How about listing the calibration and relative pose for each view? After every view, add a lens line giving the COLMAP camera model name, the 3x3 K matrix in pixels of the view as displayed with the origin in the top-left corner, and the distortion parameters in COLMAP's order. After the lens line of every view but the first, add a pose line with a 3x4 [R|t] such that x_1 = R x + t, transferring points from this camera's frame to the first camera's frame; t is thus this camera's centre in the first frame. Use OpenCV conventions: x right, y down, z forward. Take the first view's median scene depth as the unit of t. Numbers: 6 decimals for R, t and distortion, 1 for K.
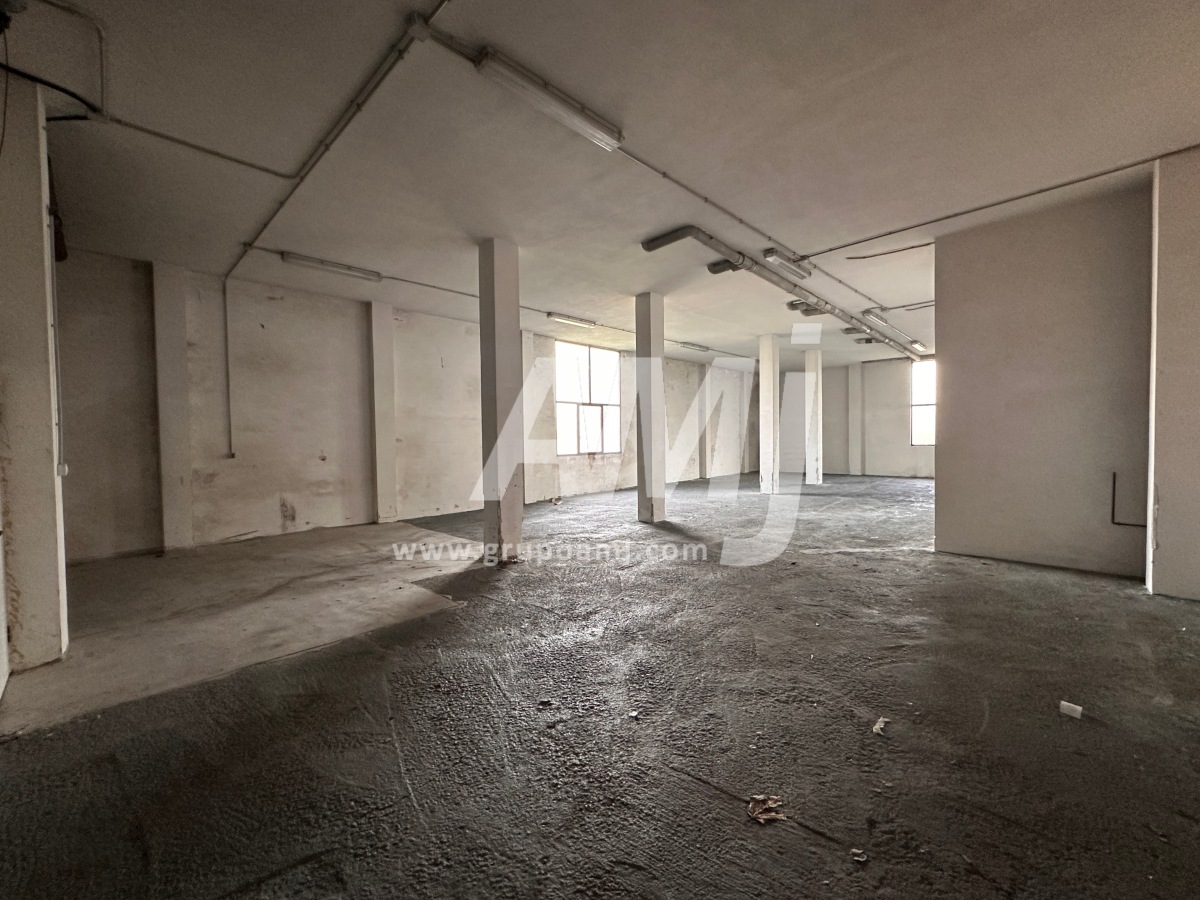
lens RADIAL K [[472.3, 0, 600.0], [0, 472.3, 450.0], [0, 0, 1]] dist [0.013232, 0.000094]
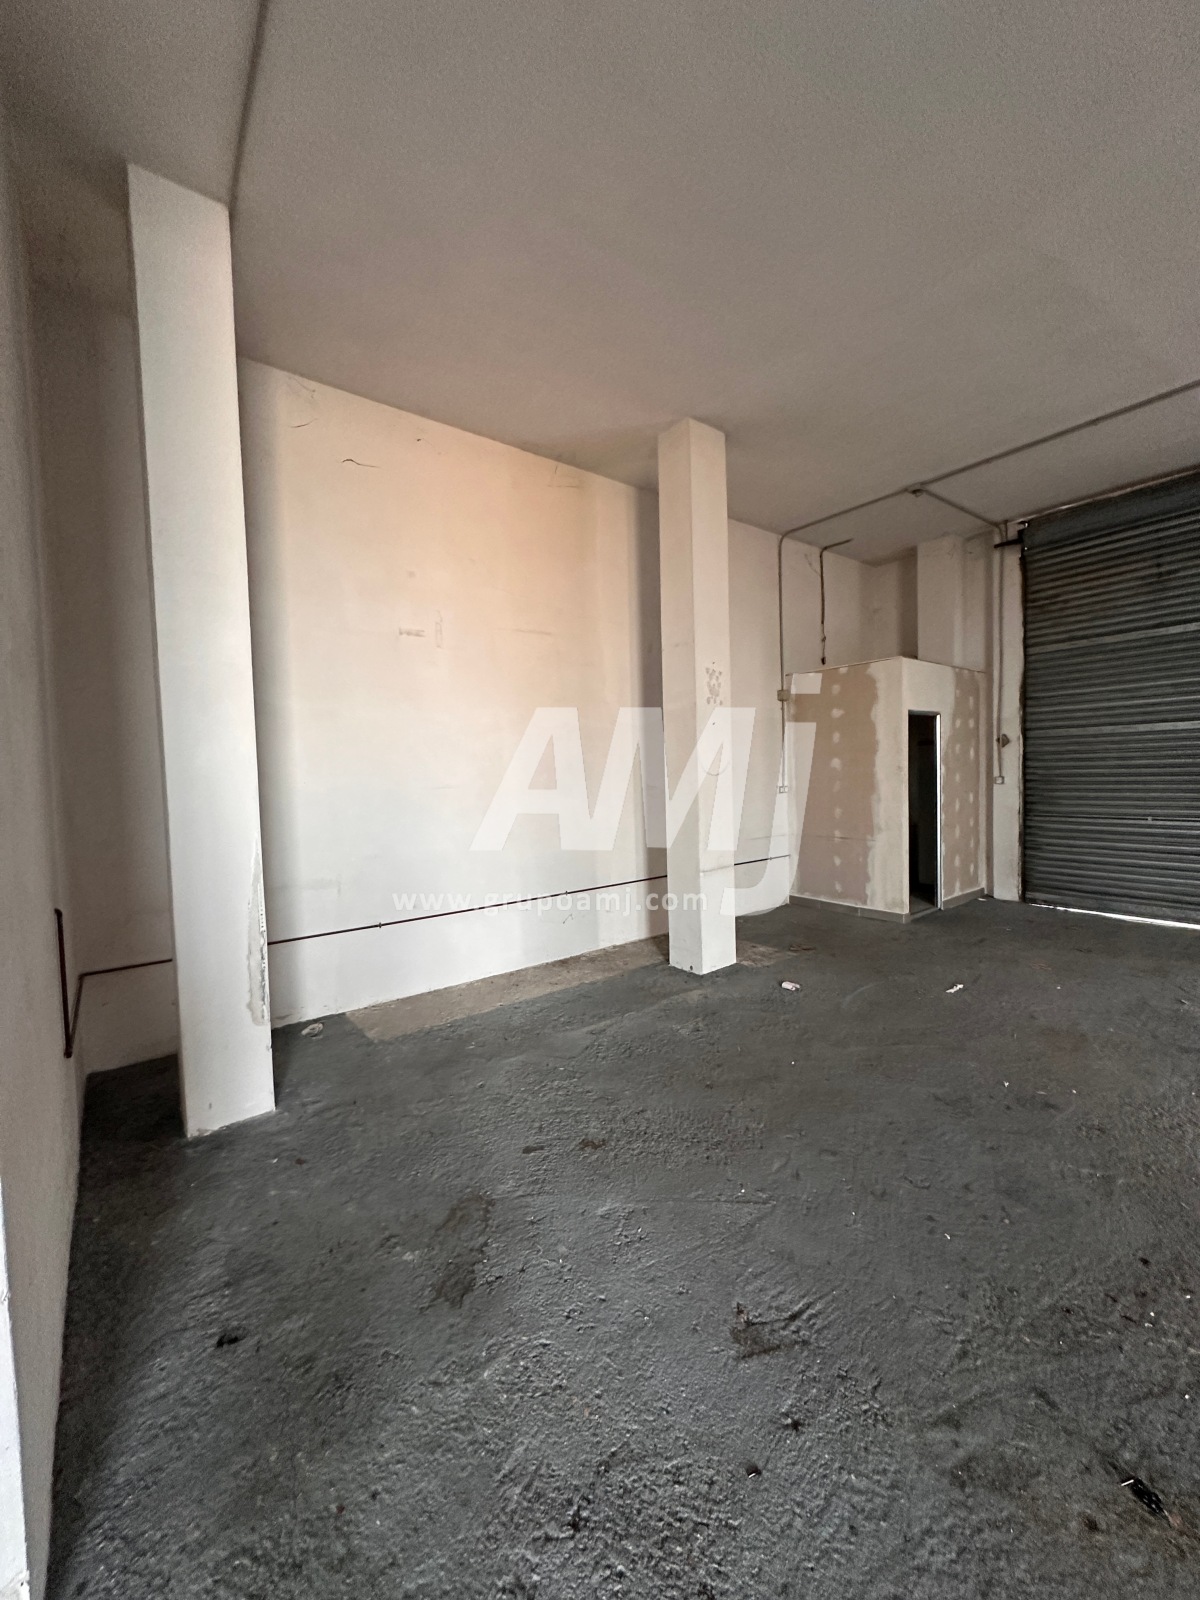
lens RADIAL K [[629.7, 0, 600.0], [0, 629.7, 800.0], [0, 0, 1]] dist [0.013232, 0.000094]
pose [[-0.985980, 0.036955, 0.162721, 0.715819], [0.048704, 0.996440, 0.068817, -0.053639], [-0.159598, 0.075777, -0.984269, 1.617940]]
